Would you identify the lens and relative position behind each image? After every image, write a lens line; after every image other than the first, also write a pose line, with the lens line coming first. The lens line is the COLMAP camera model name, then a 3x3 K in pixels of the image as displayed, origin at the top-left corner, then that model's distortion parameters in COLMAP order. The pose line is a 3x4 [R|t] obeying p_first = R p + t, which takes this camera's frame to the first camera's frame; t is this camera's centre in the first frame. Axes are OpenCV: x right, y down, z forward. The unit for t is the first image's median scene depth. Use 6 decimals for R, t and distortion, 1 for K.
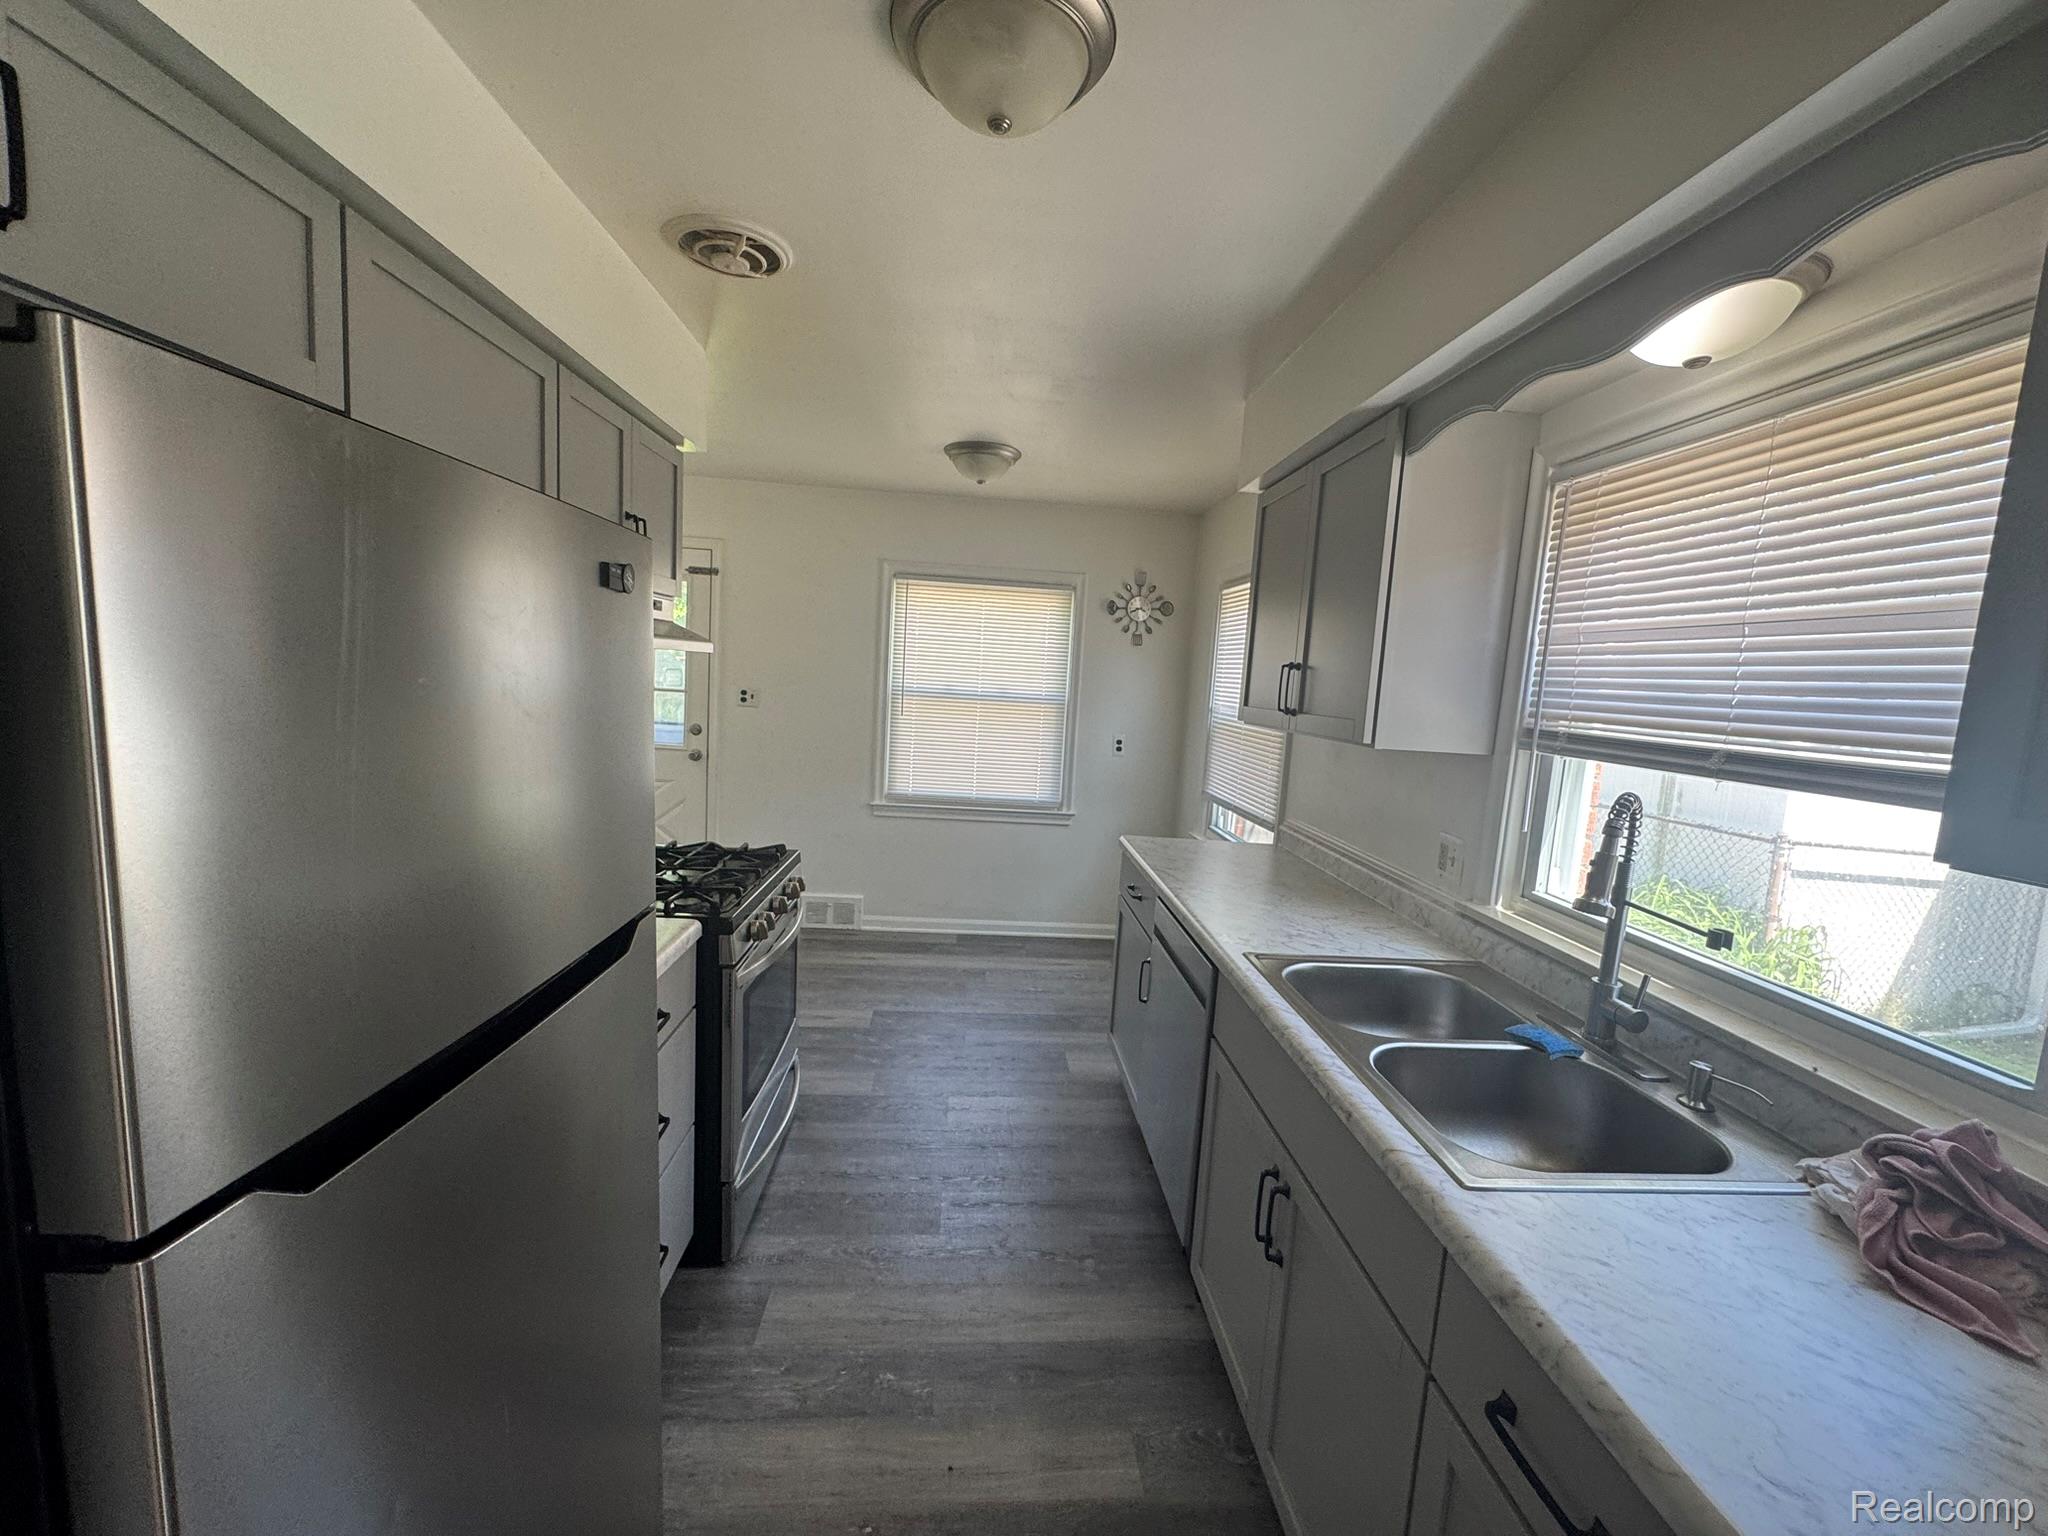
lens RADIAL K [[816.4, 0, 1024.0], [0, 816.4, 768.0], [0, 0, 1]] dist [-0.003758, 0.000046]
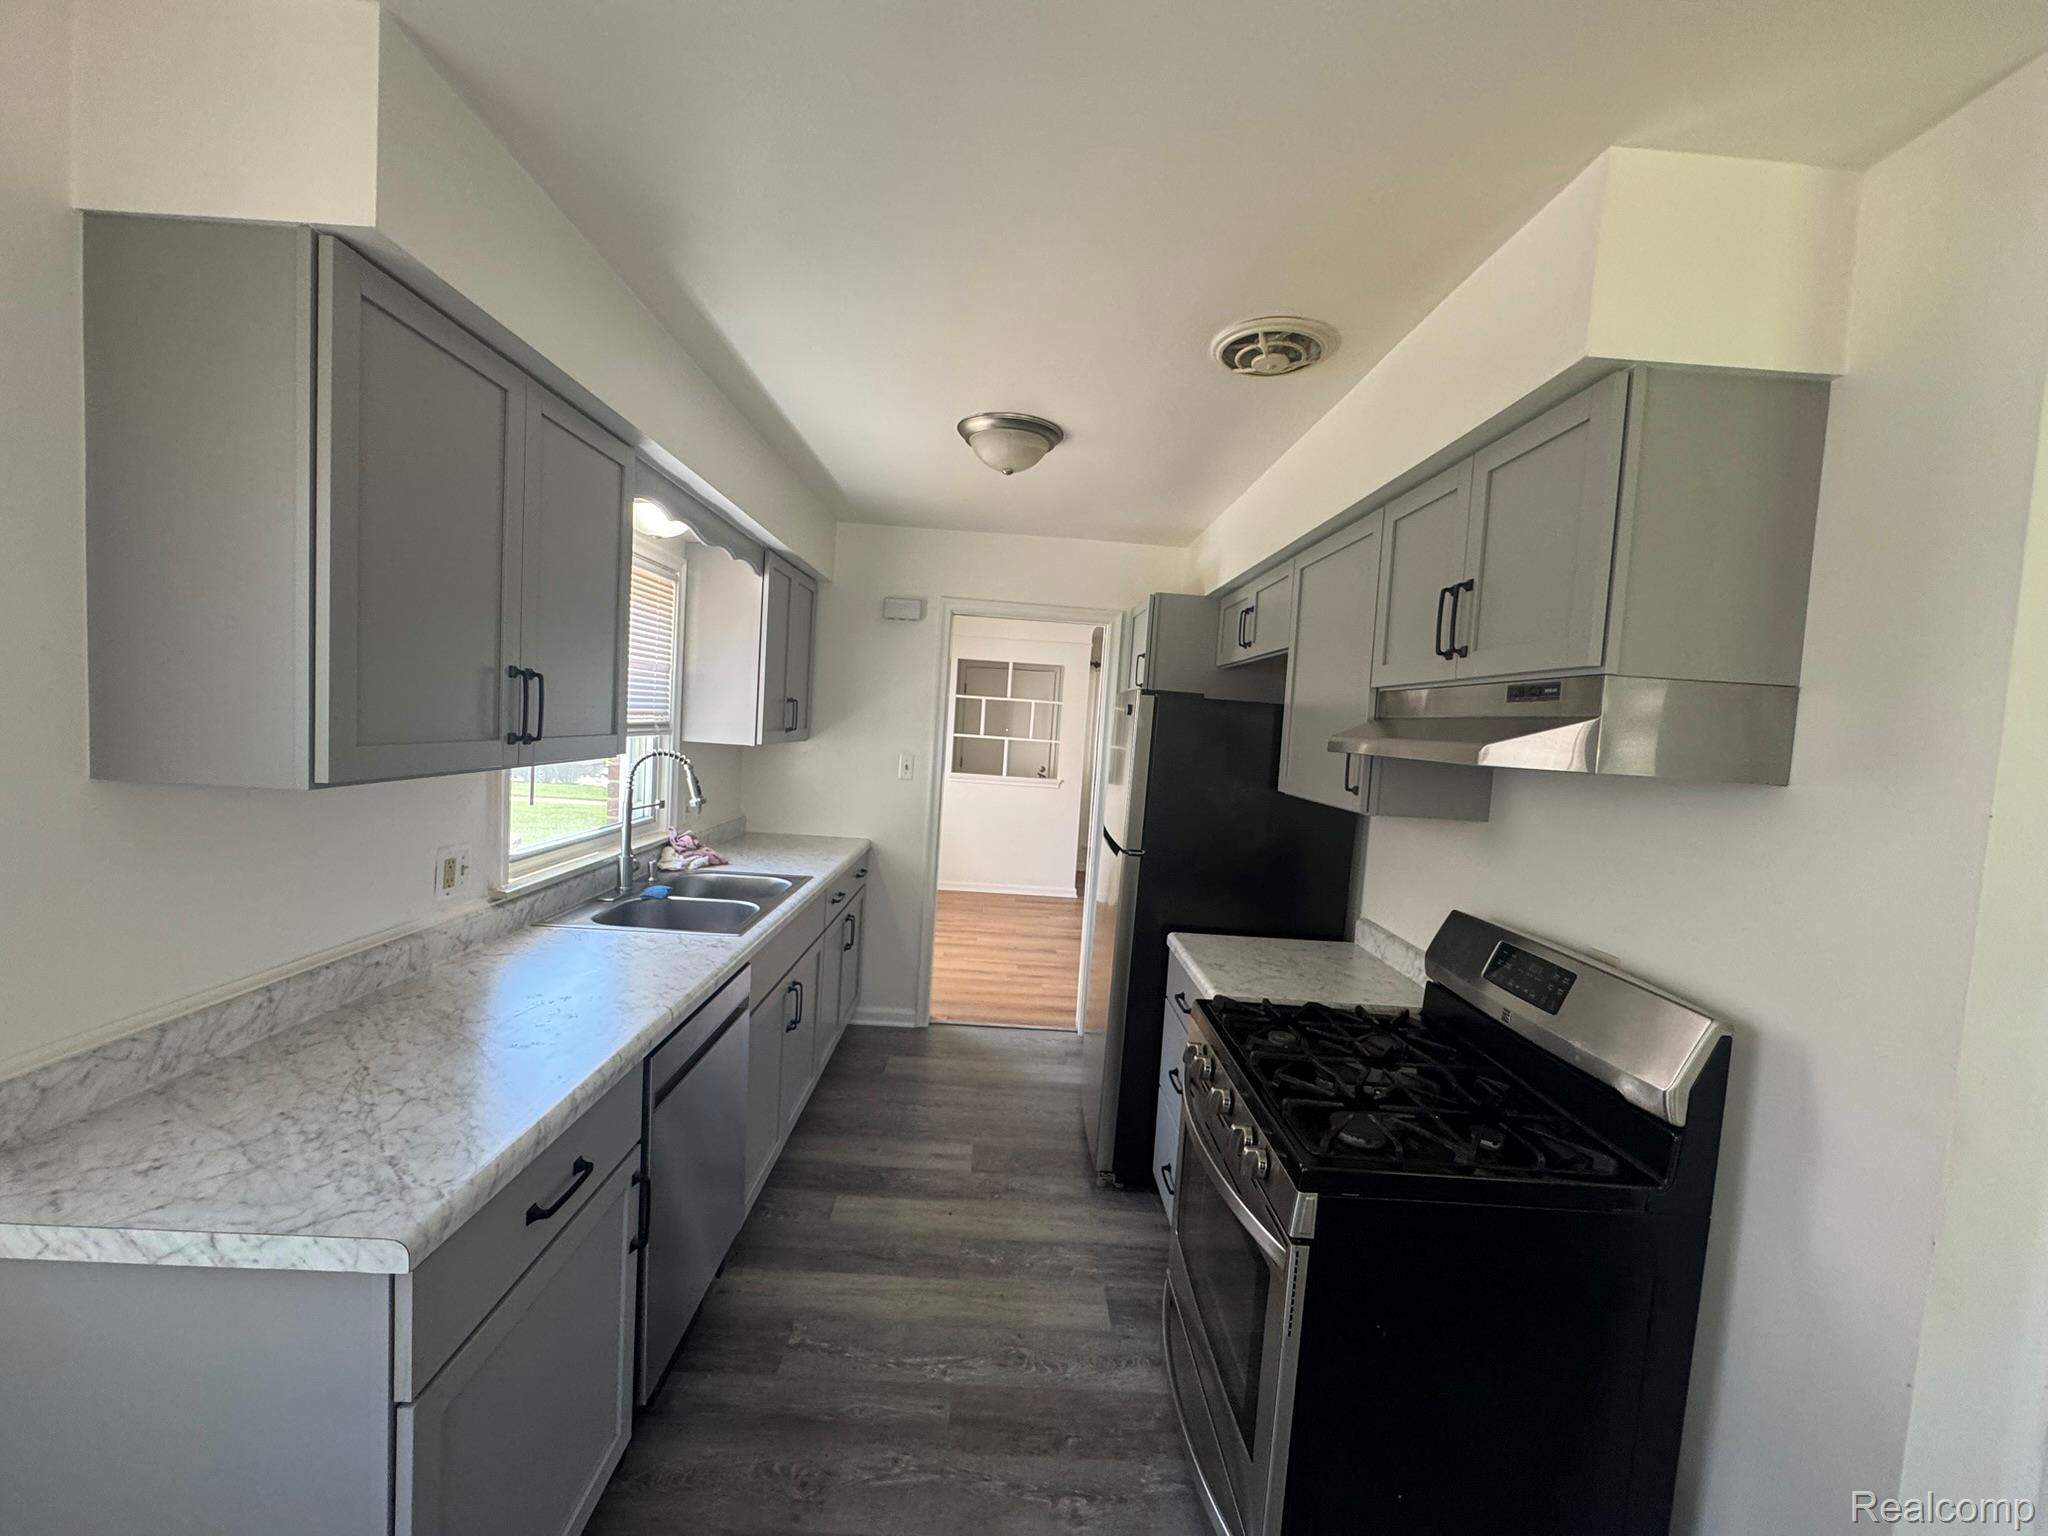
lens RADIAL K [[816.4, 0, 1024.0], [0, 816.4, 768.0], [0, 0, 1]] dist [-0.003758, 0.000046]
pose [[-0.991981, -0.121525, 0.034727, -0.151554], [-0.113534, 0.977521, 0.177659, -0.262738], [-0.055536, 0.172292, -0.983479, 2.013041]]
